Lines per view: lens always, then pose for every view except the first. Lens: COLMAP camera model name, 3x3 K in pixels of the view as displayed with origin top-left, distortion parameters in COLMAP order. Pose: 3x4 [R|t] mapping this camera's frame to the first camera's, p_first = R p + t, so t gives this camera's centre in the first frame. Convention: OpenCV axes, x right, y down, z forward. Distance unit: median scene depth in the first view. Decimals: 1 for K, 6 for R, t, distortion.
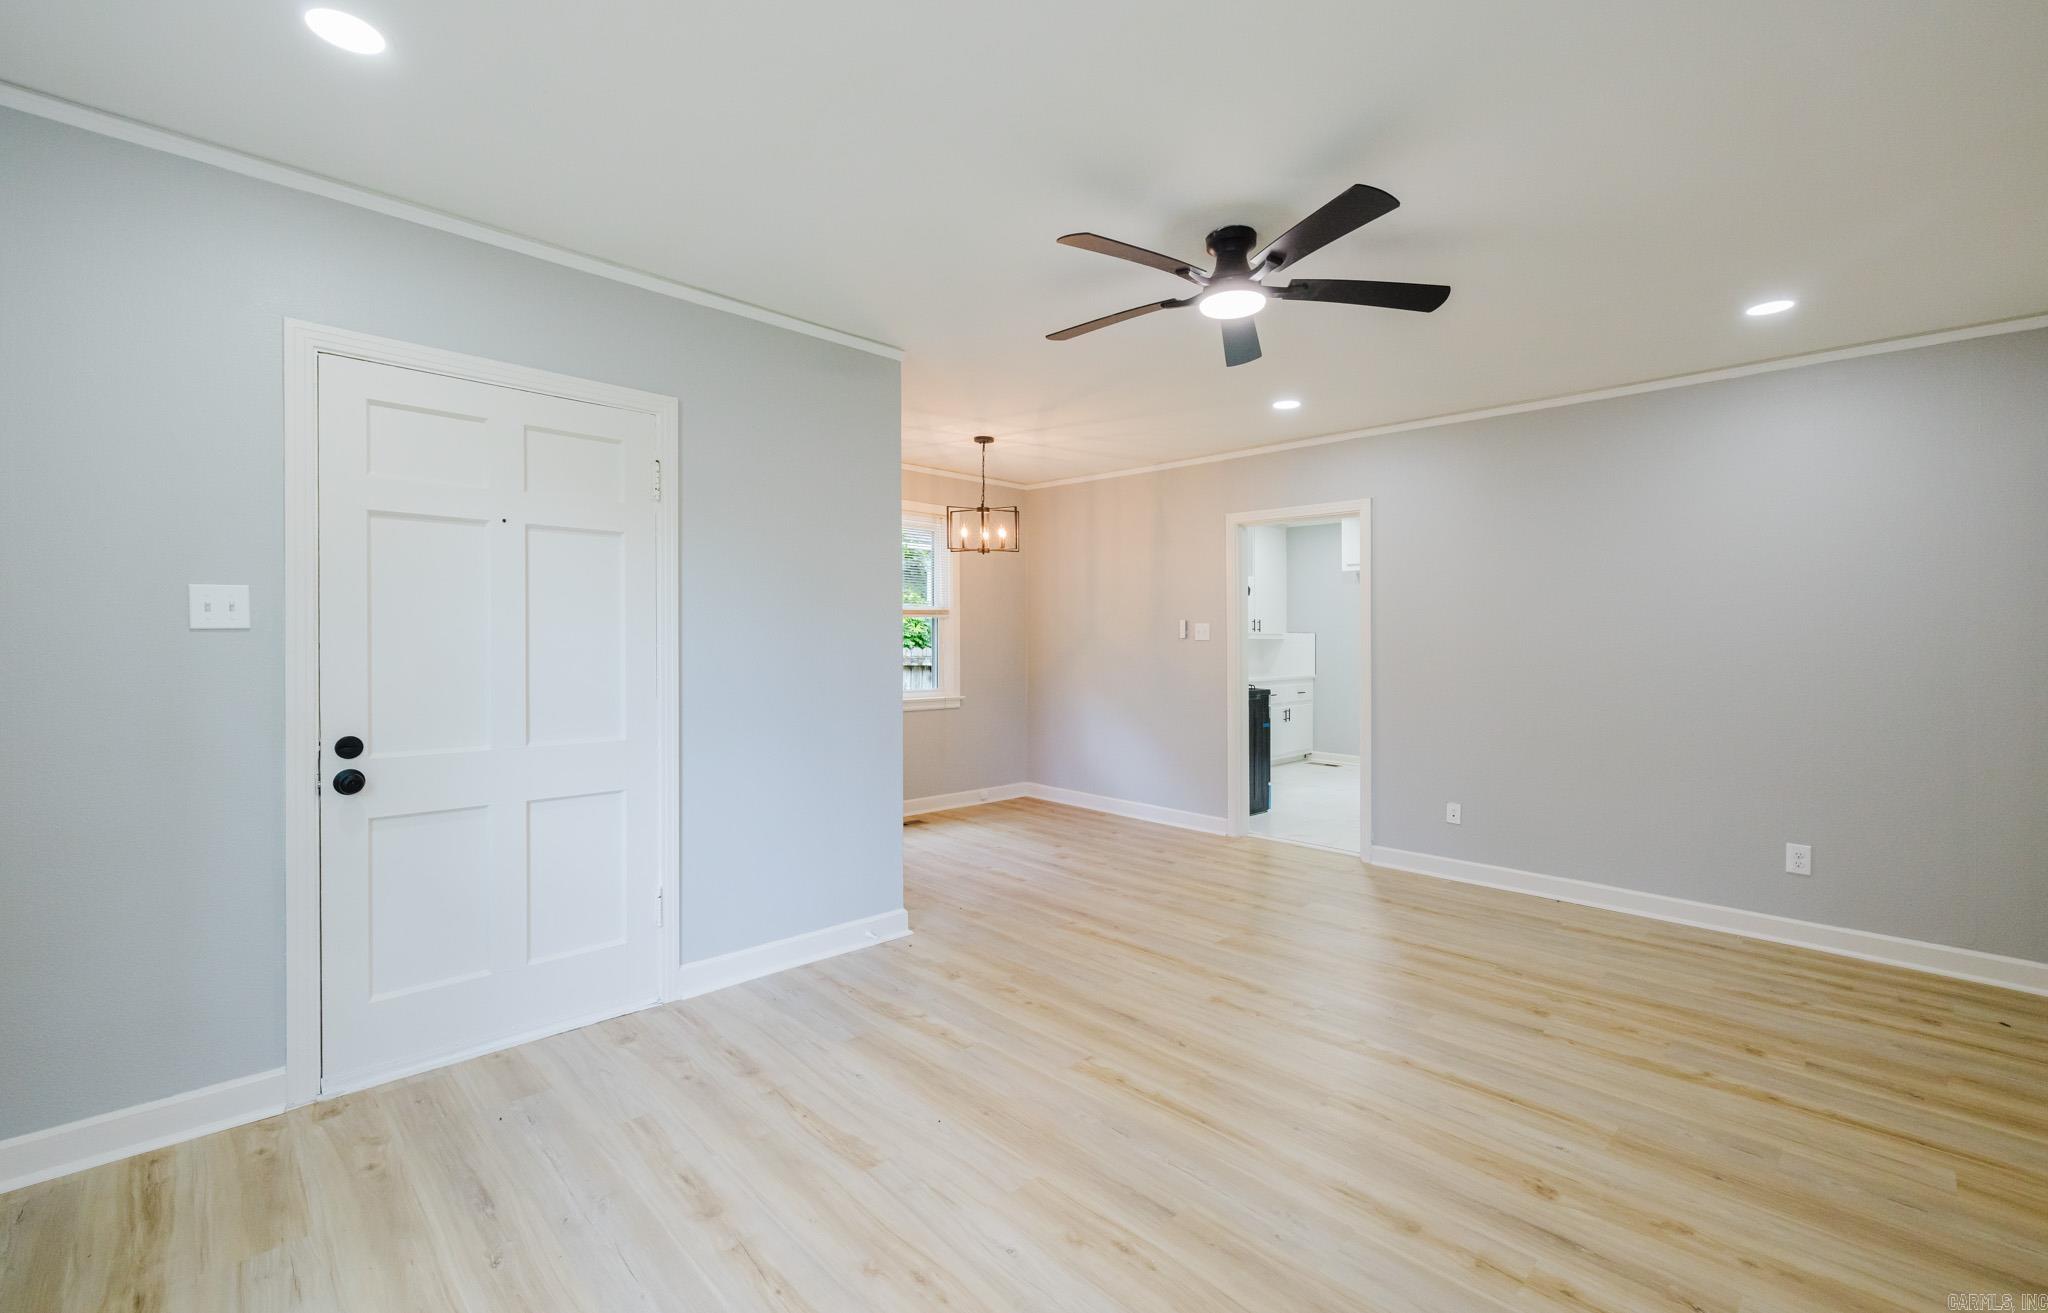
lens RADIAL K [[871.0, 0, 1032.6], [0, 871.0, 613.2], [0, 0, 1]] dist [0.002455, 0.000109]
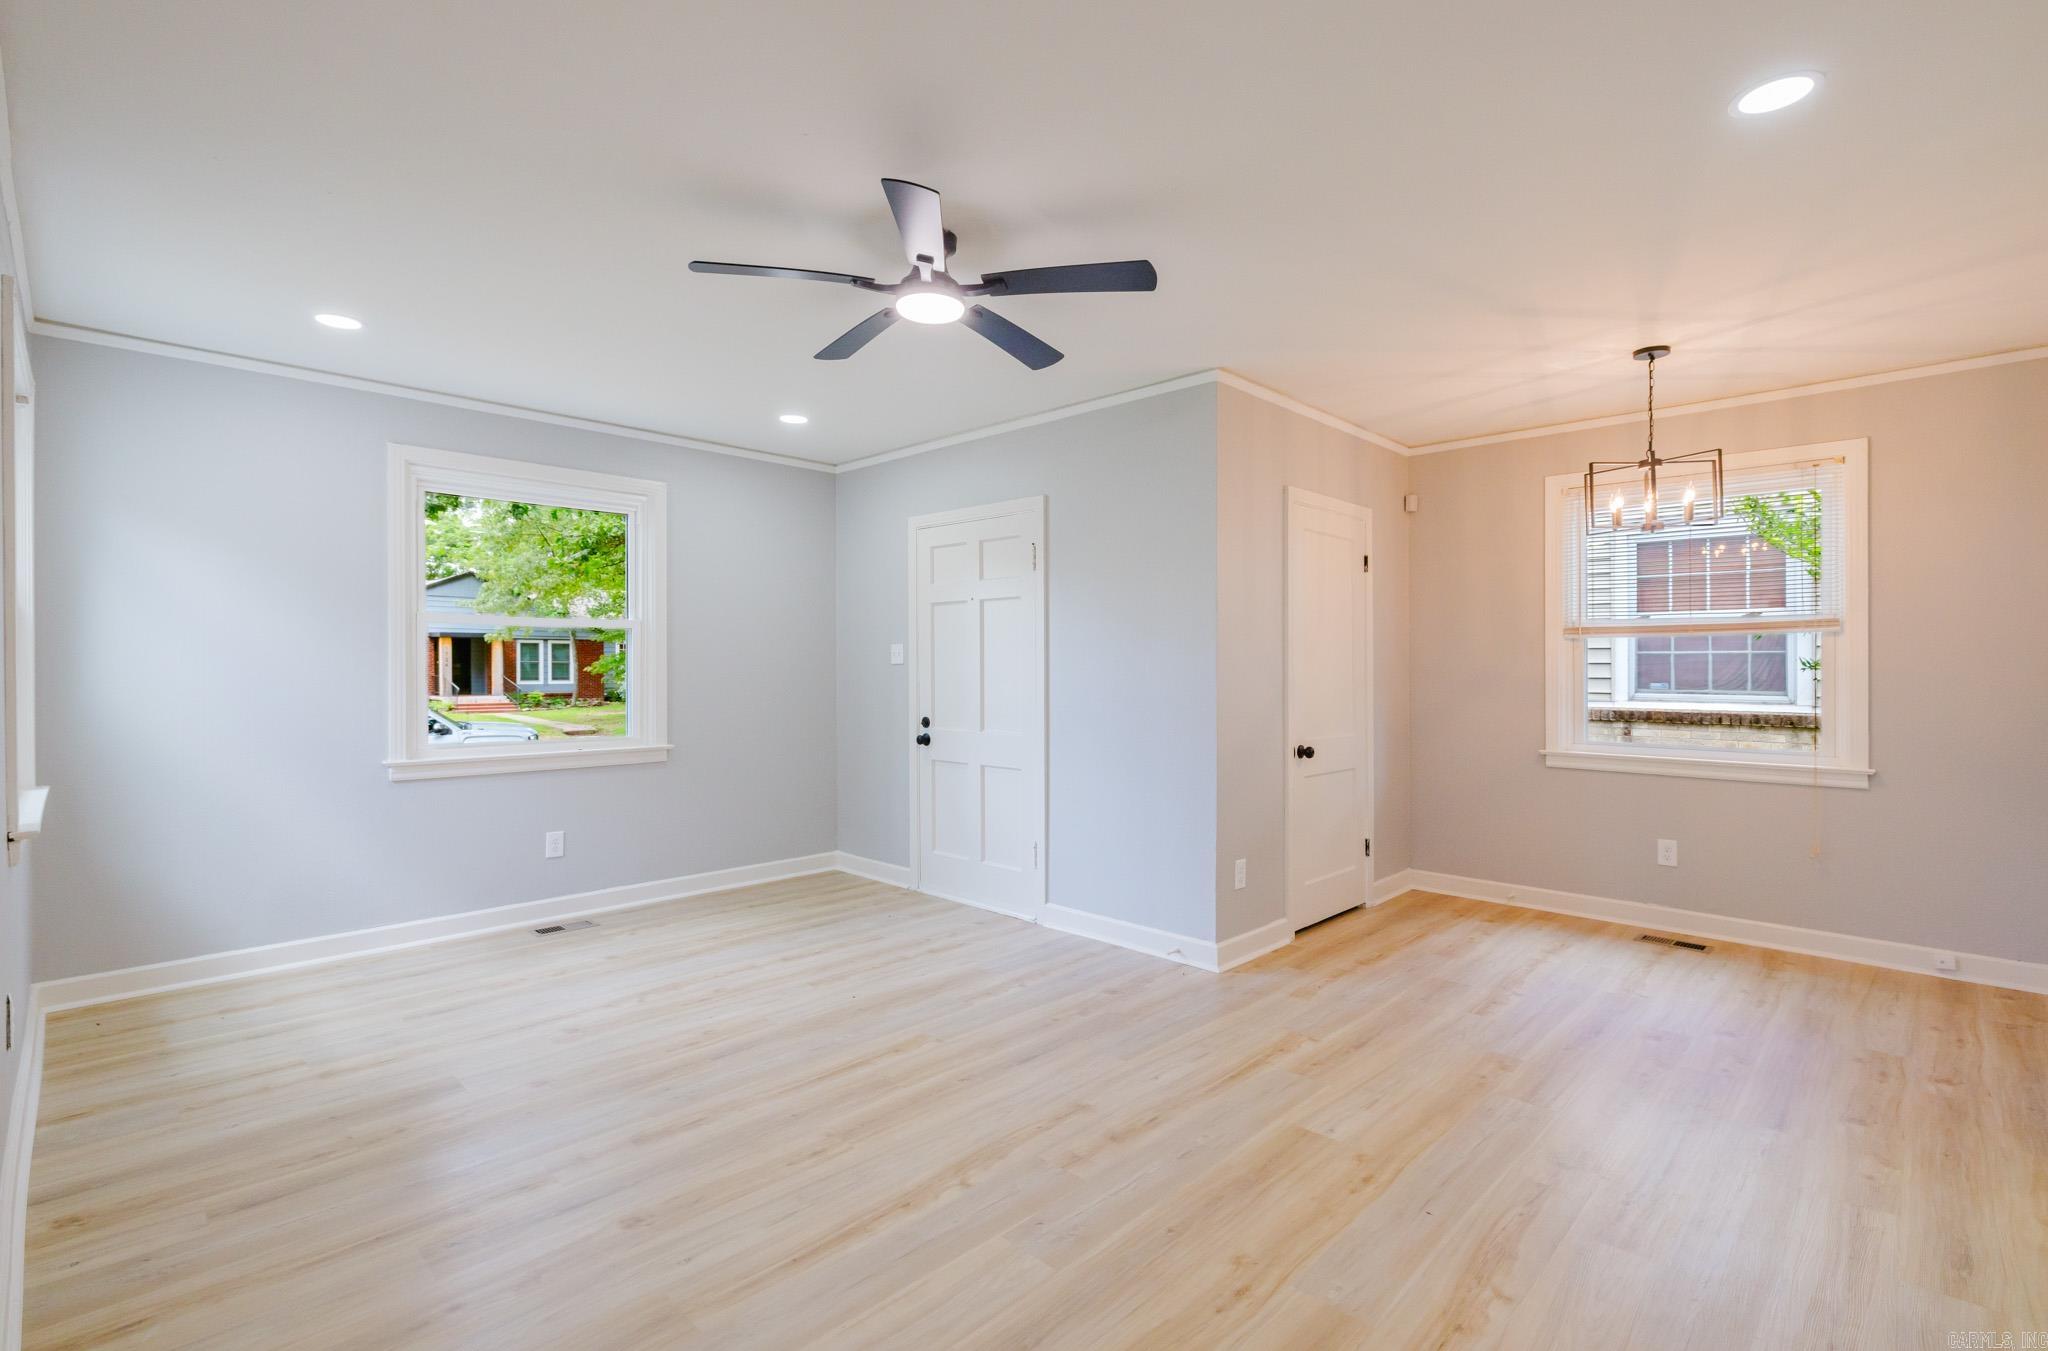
lens RADIAL K [[942.5, 0, 1034.2], [0, 942.5, 660.0], [0, 0, 1]] dist [-0.003257, 0.000078]
pose [[0.020213, -0.015201, -0.999680, 1.182950], [0.028252, 0.999494, -0.014627, 0.041973], [0.999396, -0.027948, 0.020633, 1.026723]]
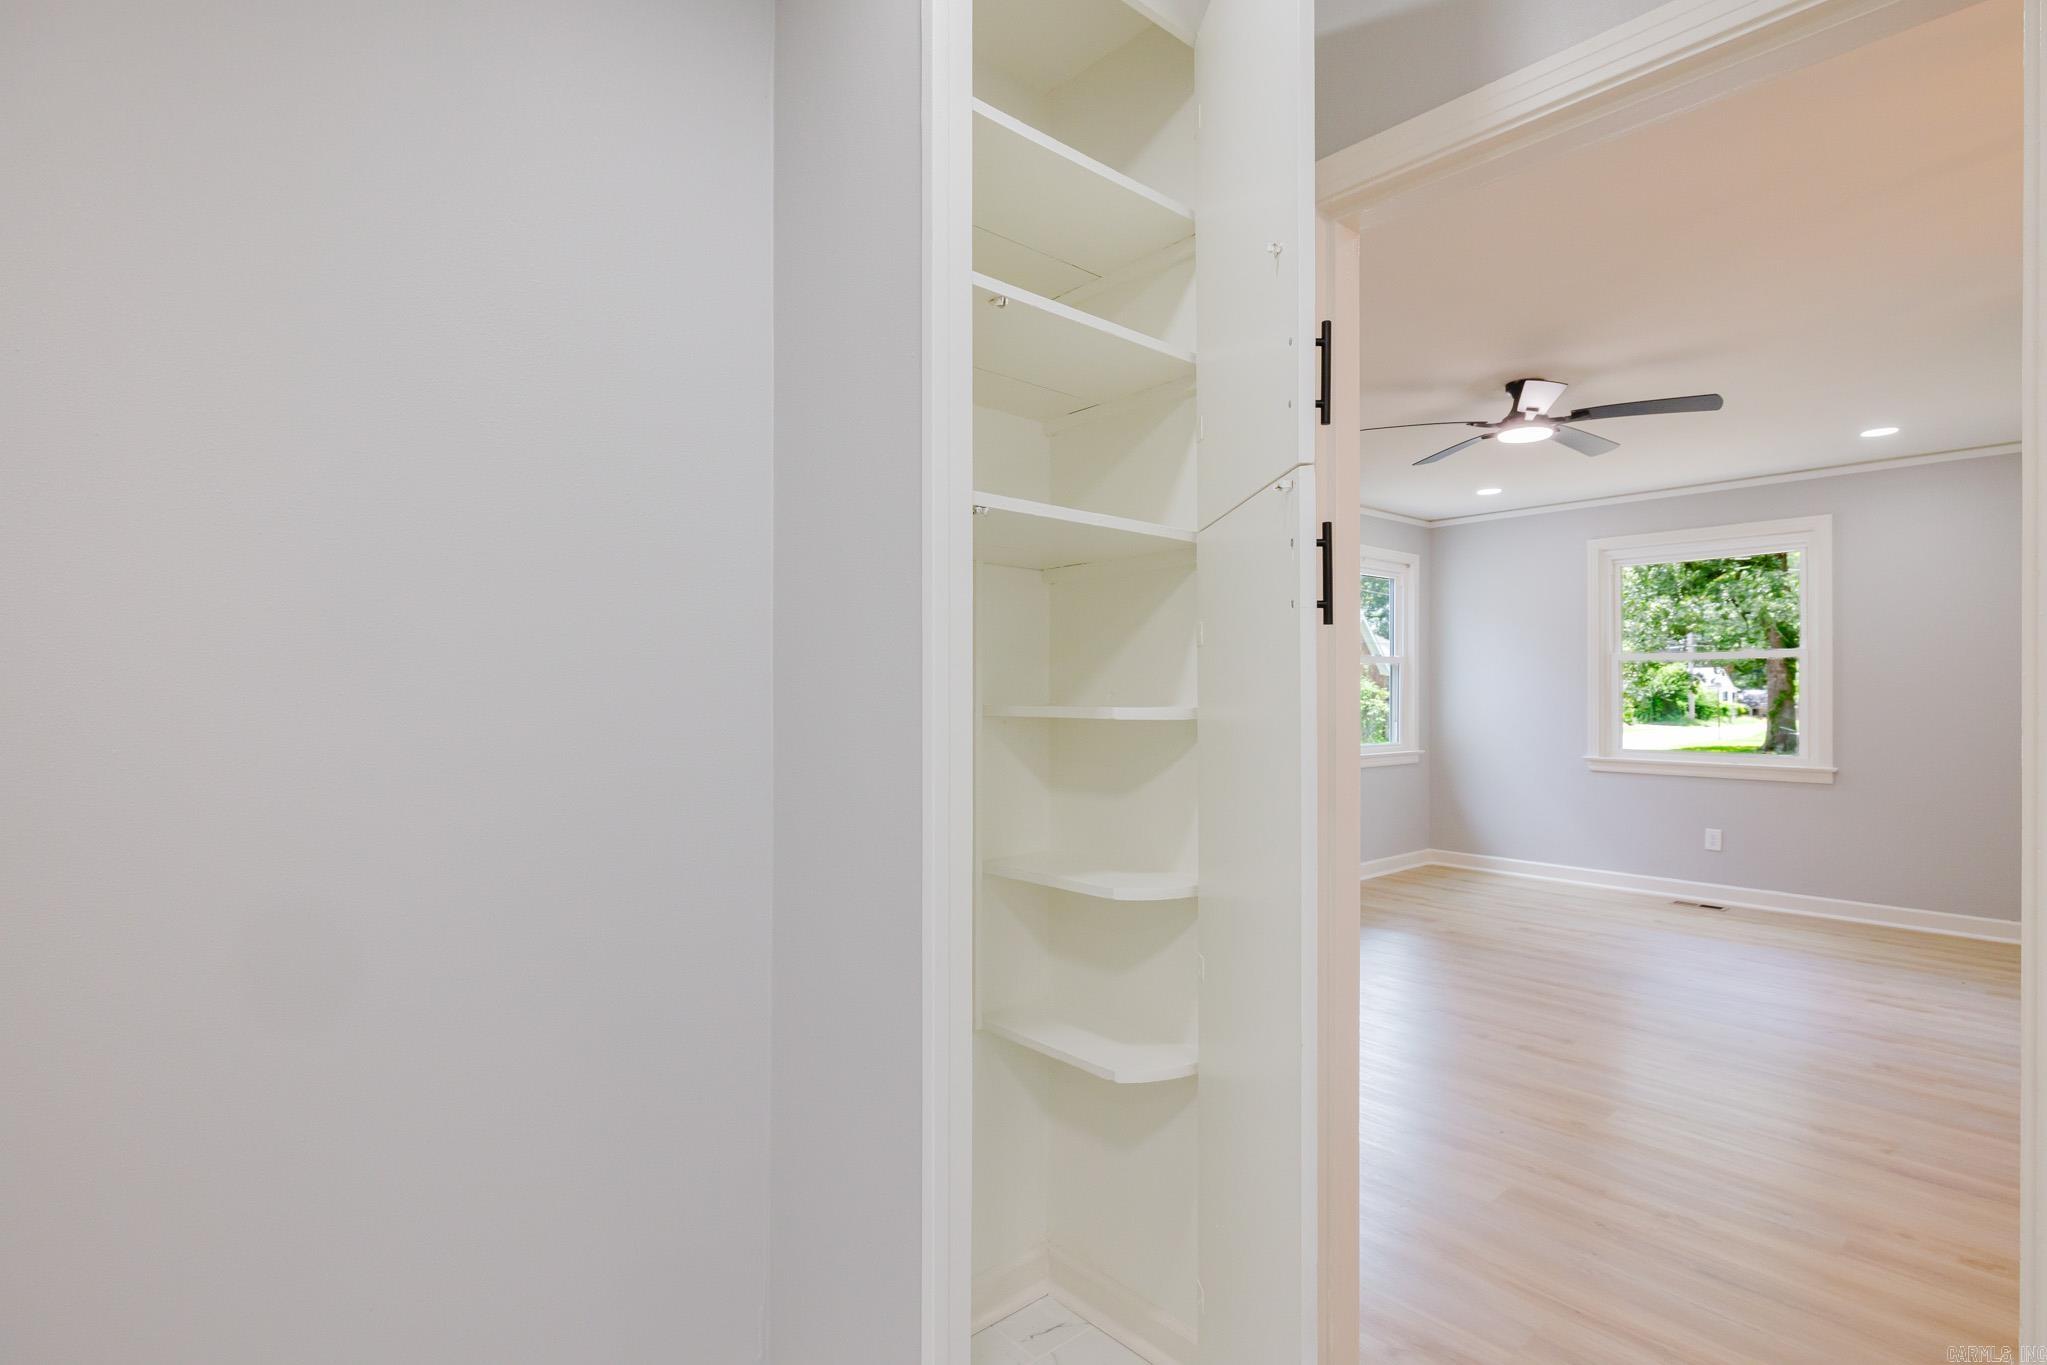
lens RADIAL K [[988.3, 0, 1031.4], [0, 988.3, 689.0], [0, 0, 1]] dist [-0.003257, -0.000335]
pose [[-0.997839, -0.010478, 0.064867, 0.827619], [-0.012583, 0.999404, -0.032138, 0.083498], [-0.064492, -0.032885, -0.997376, 2.384560]]
